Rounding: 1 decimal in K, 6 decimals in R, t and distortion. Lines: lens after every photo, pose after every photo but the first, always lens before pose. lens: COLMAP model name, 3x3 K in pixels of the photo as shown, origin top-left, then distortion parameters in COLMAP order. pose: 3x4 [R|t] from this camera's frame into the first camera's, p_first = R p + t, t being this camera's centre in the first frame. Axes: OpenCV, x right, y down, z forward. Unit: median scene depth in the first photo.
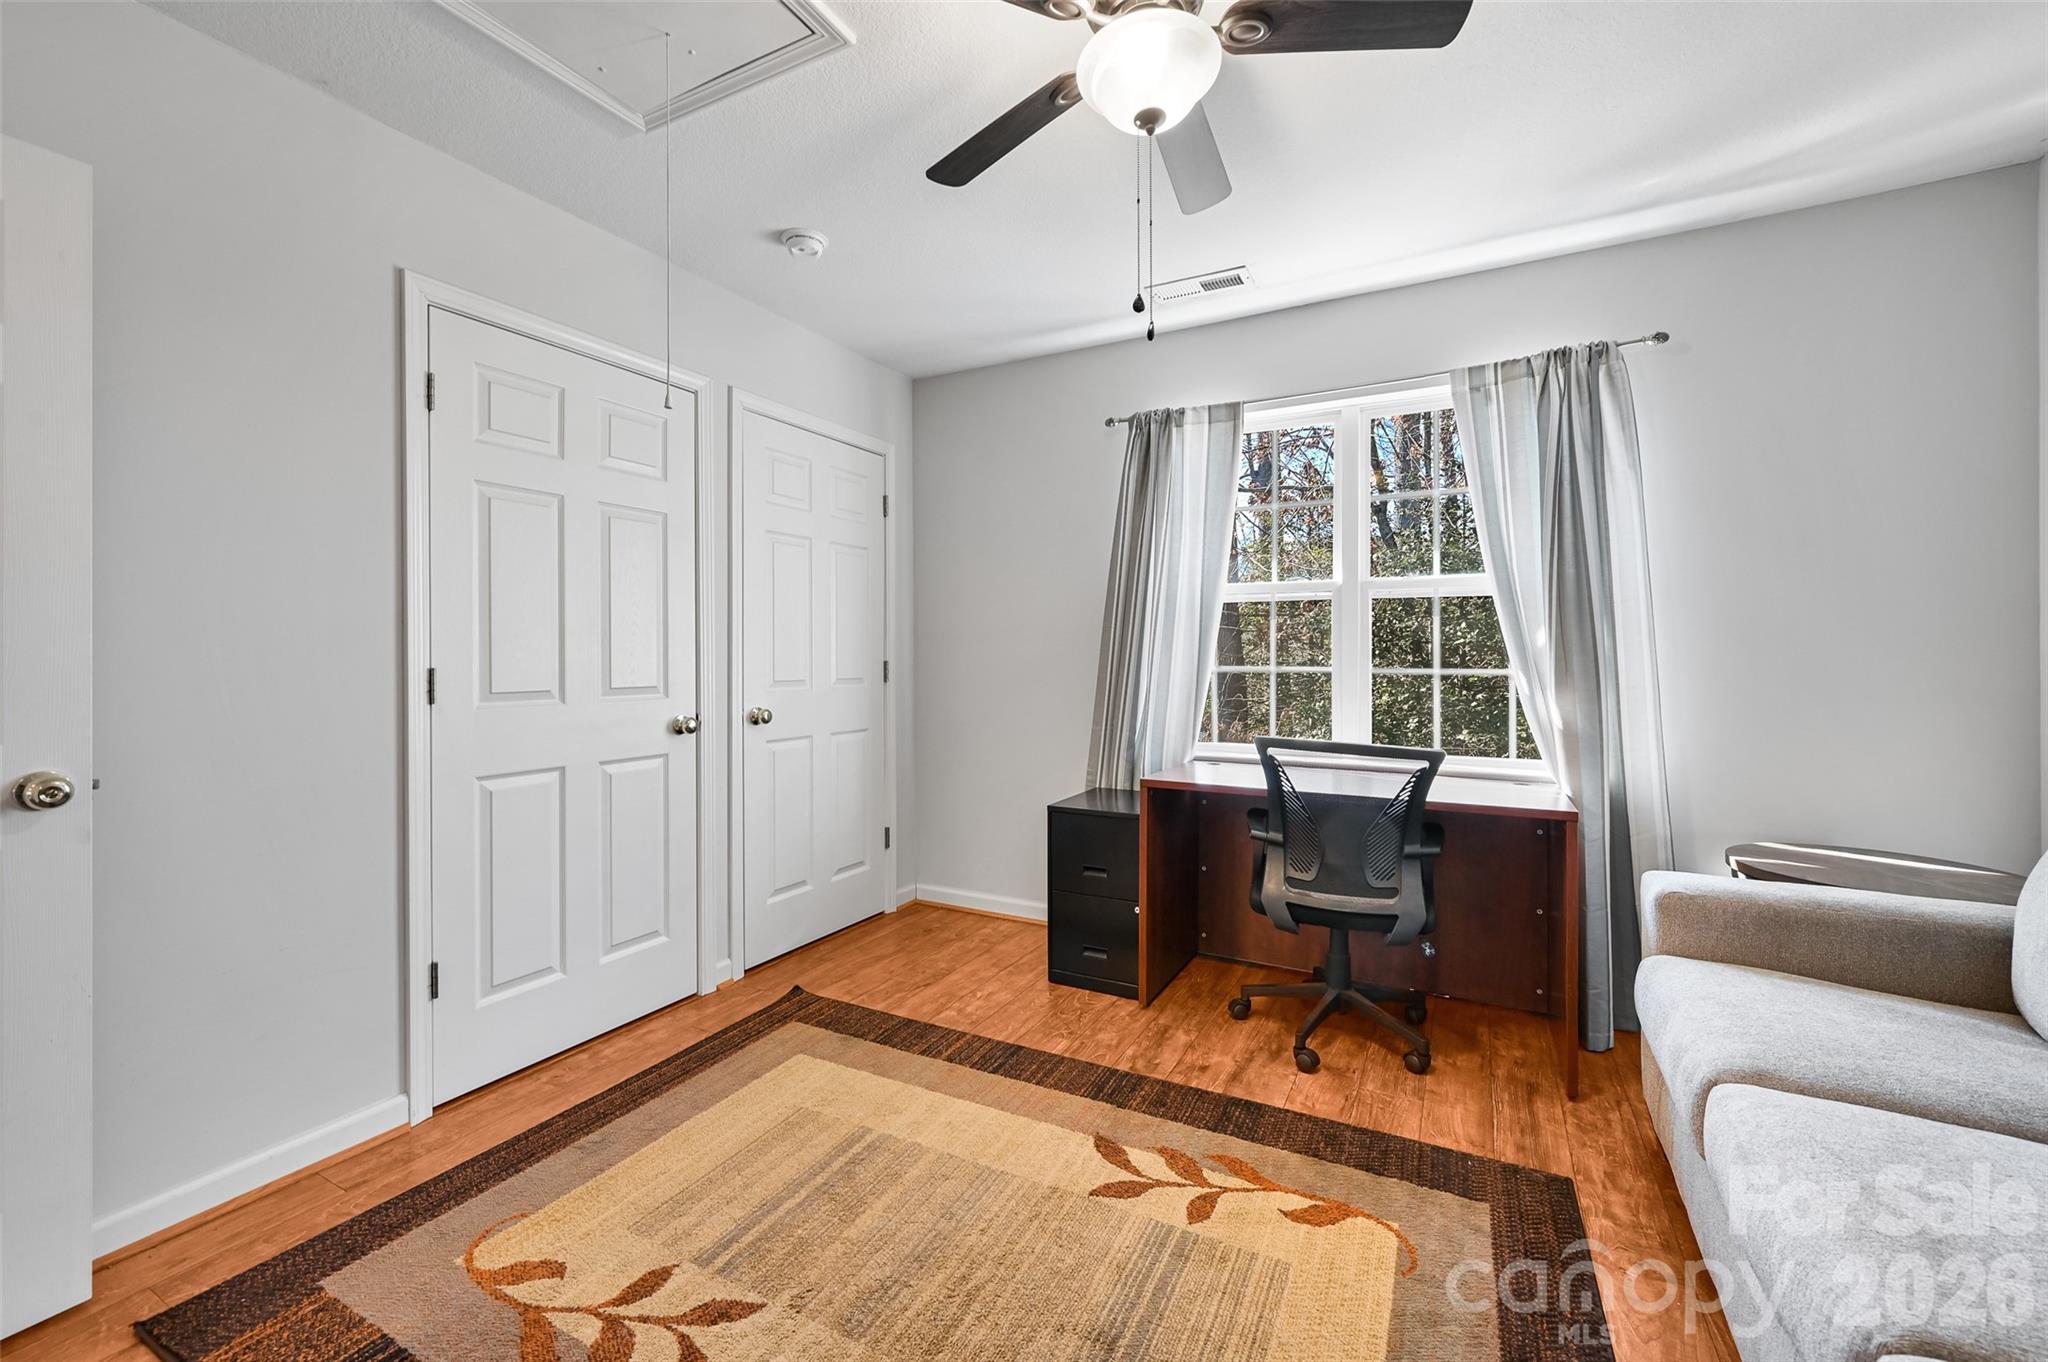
lens RADIAL K [[823.0, 0, 1025.7], [0, 823.0, 664.3], [0, 0, 1]] dist [-0.002007, 0.000091]
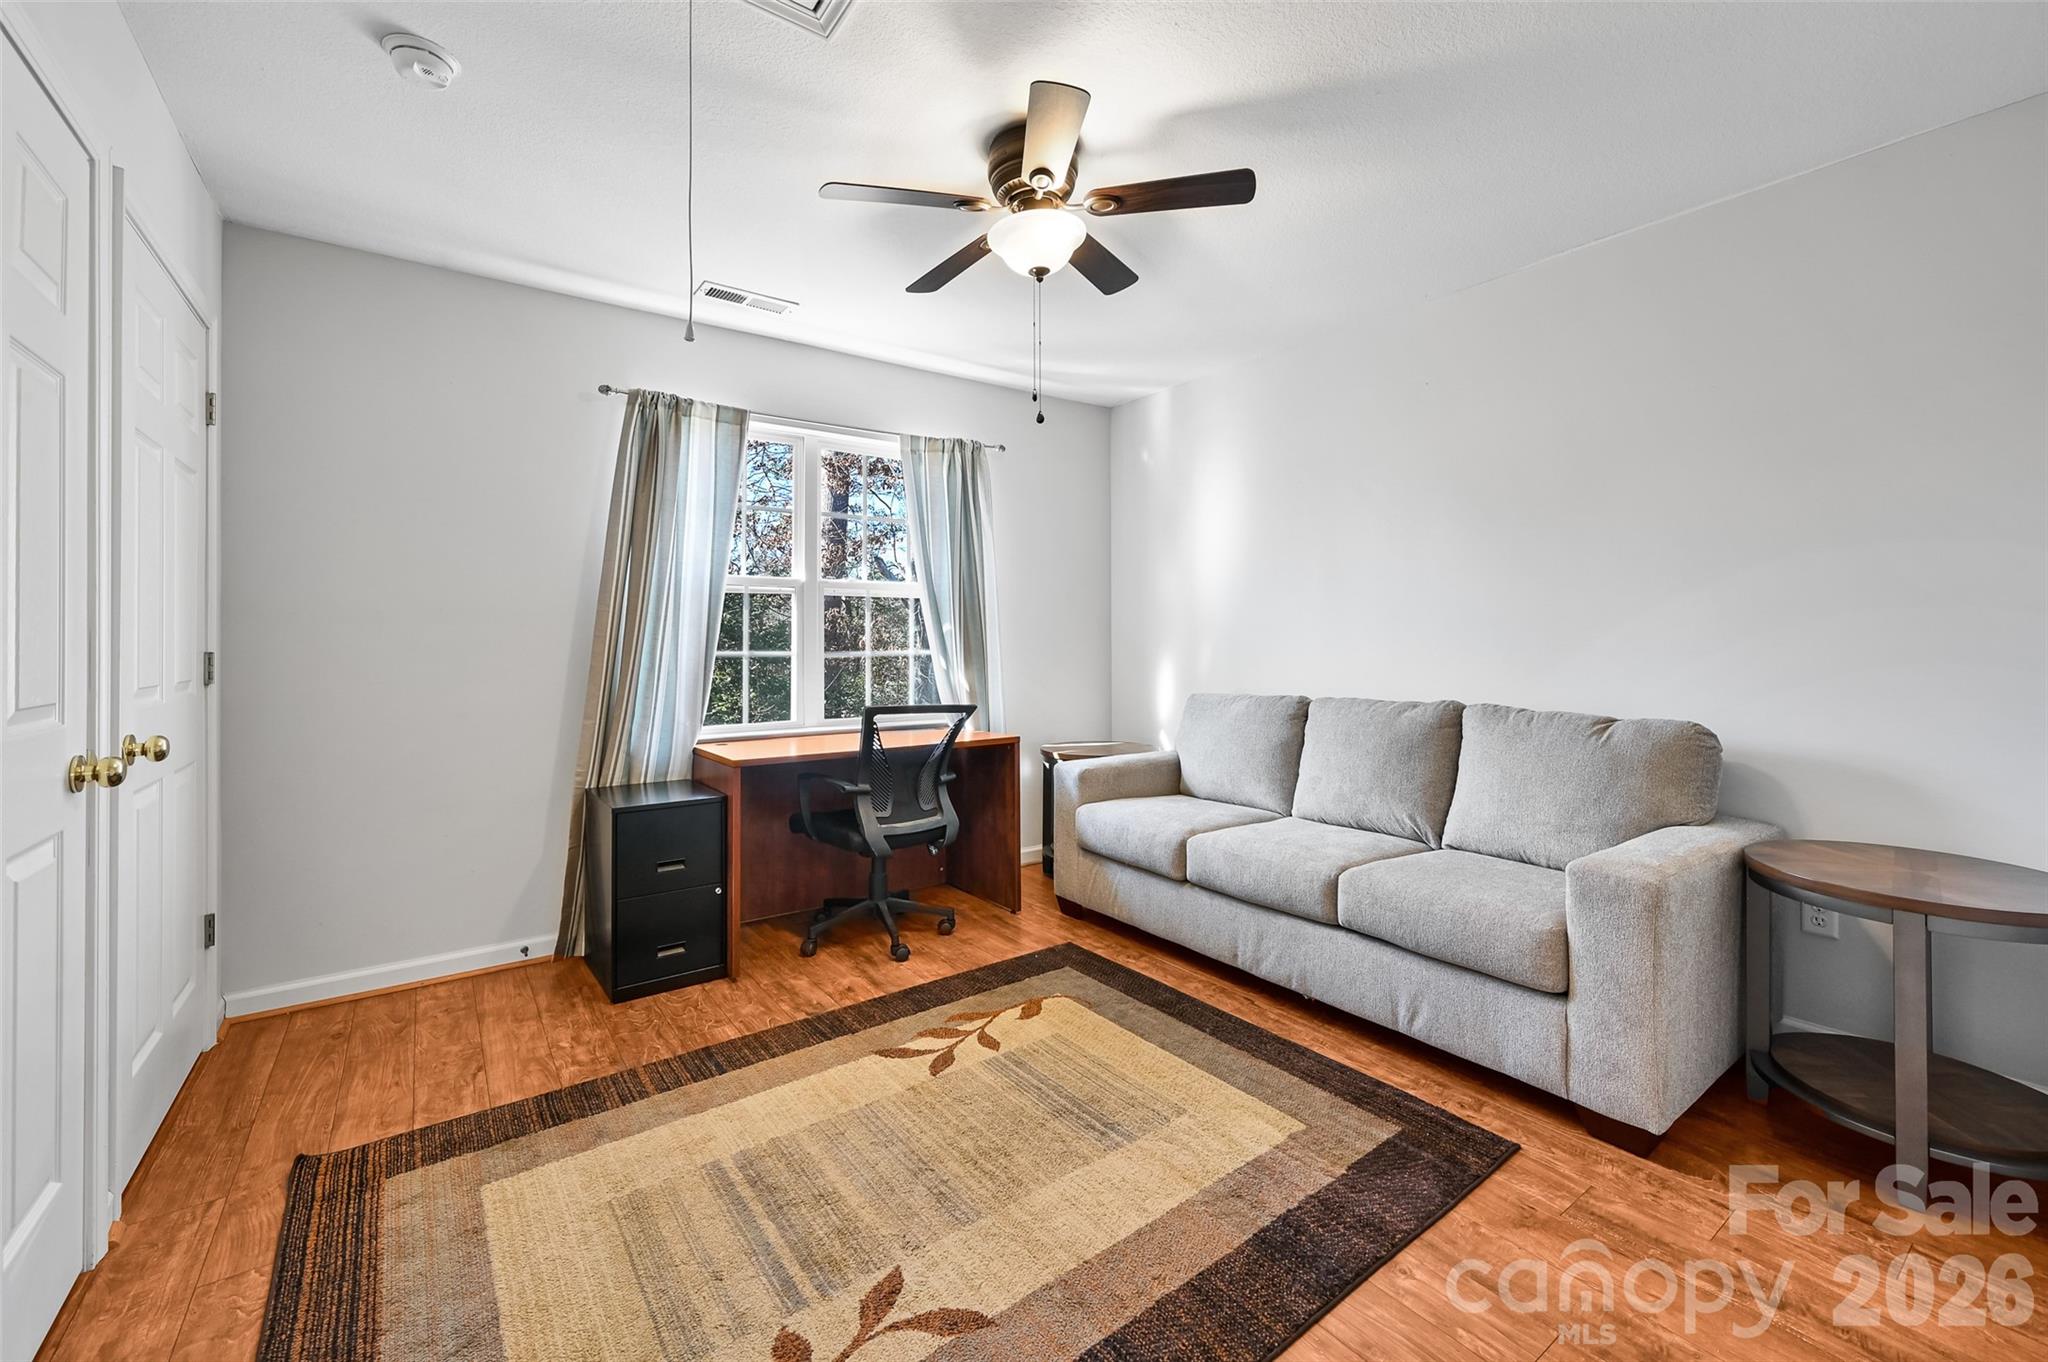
lens RADIAL K [[838.9, 0, 1013.0], [0, 838.9, 649.9], [0, 0, 1]] dist [-0.000531, 0.000318]
pose [[0.440100, -0.011983, 0.897869, -0.720609], [0.012867, 0.999892, 0.007038, -0.004279], [-0.897857, 0.008455, 0.440207, 0.237570]]
